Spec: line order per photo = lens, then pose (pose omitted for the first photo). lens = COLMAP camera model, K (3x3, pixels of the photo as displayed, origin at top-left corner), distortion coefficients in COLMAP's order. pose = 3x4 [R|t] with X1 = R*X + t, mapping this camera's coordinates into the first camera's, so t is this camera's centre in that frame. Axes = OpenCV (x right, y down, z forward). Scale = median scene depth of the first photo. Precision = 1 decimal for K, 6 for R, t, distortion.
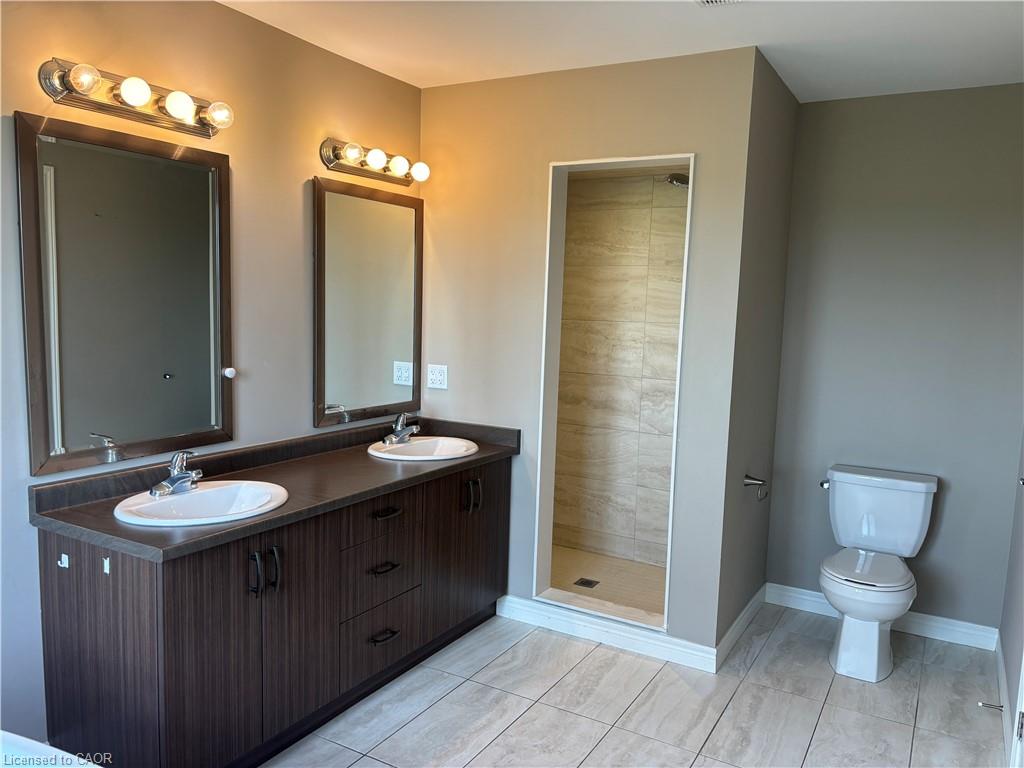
lens RADIAL K [[777.0, 0, 512.0], [0, 777.0, 384.0], [0, 0, 1]] dist [-0.074049, 0.000140]
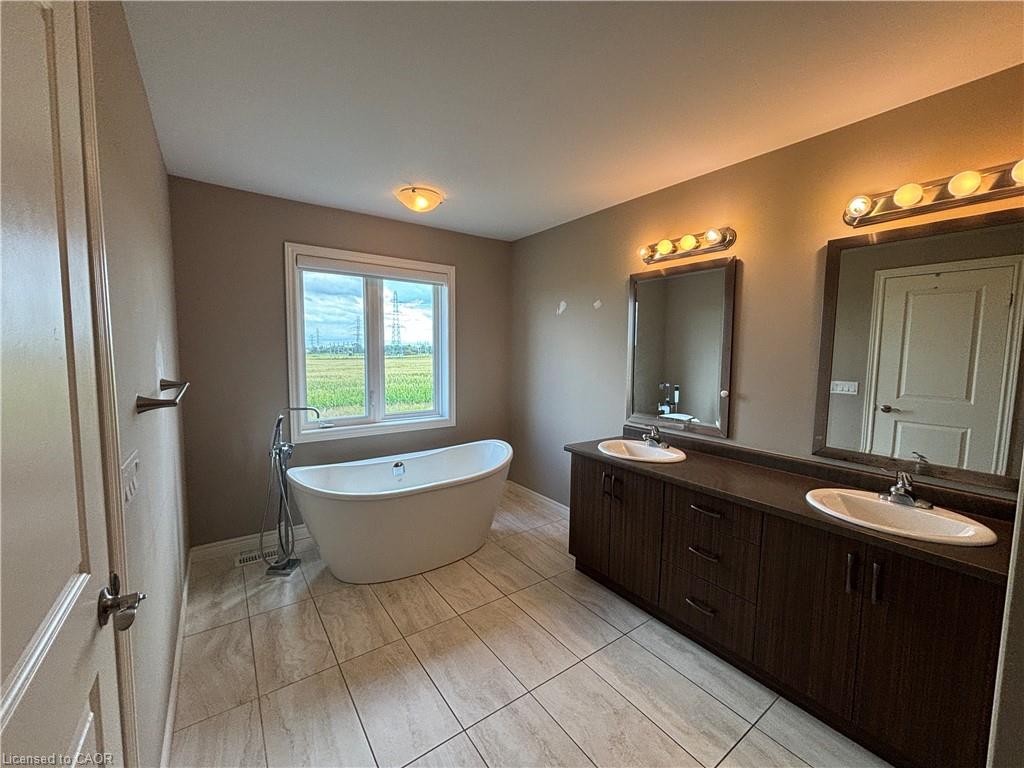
lens RADIAL K [[413.4, 0, 512.0], [0, 413.4, 384.0], [0, 0, 1]] dist [0.001234, 0.000322]
pose [[-0.420953, 0.040912, -0.906160, 0.596710], [-0.124029, 0.987004, 0.102179, -0.069326], [0.898563, 0.155402, -0.410408, 0.975030]]
